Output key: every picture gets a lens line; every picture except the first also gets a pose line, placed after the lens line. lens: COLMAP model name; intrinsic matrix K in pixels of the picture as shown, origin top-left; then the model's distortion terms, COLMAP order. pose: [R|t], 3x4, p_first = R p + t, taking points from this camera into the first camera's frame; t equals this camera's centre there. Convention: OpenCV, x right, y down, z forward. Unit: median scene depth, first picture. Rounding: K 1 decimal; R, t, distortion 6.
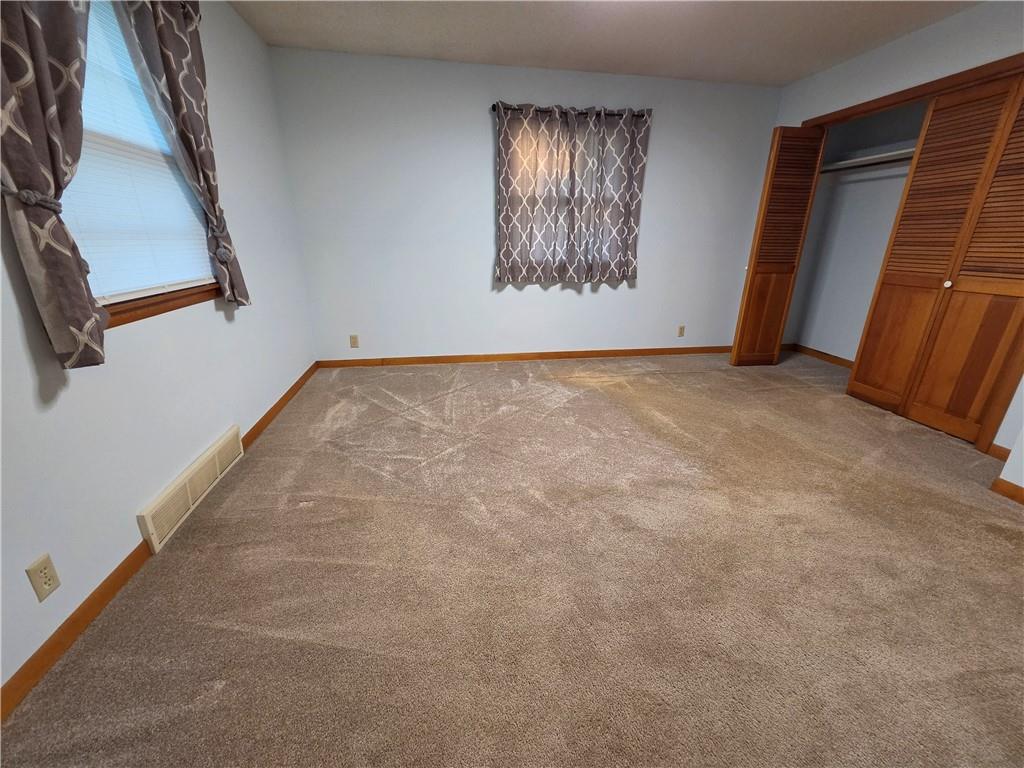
lens RADIAL K [[417.9, 0, 534.1], [0, 417.9, 384.5], [0, 0, 1]] dist [0.000475, -0.000067]
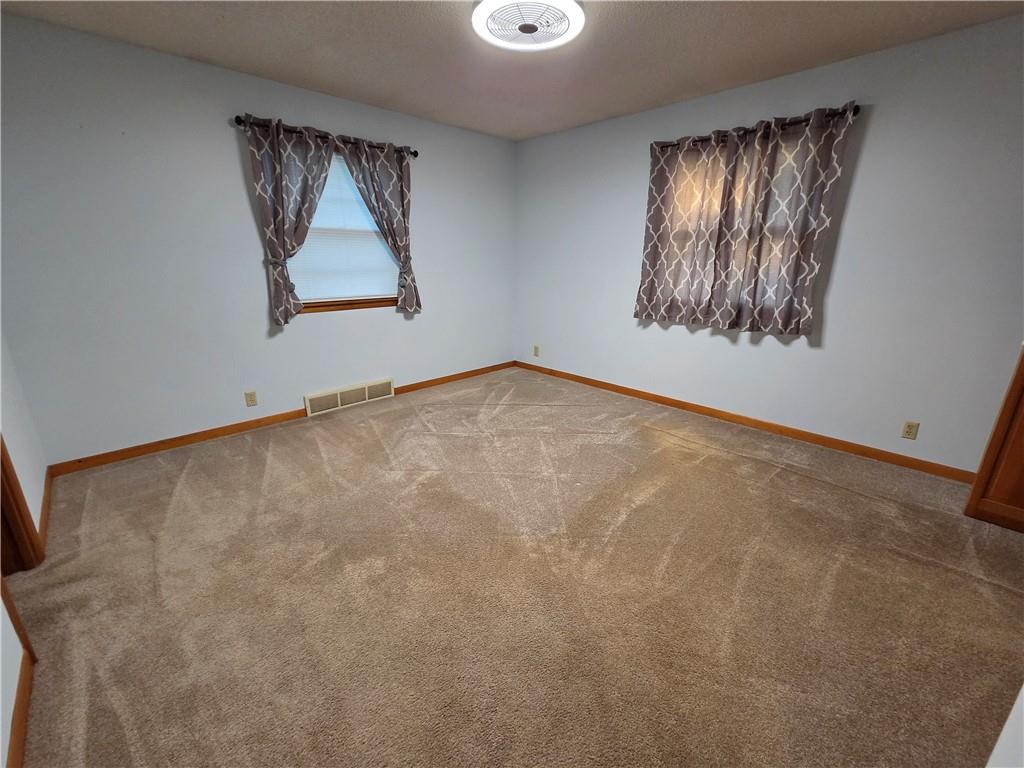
lens RADIAL K [[422.2, 0, 517.0], [0, 422.2, 385.5], [0, 0, 1]] dist [-0.000467, 0.000238]
pose [[0.572066, 0.233915, -0.786145, 0.597509], [-0.276977, 0.957261, 0.083279, -0.099699], [0.772027, 0.170103, 0.612405, 0.201113]]
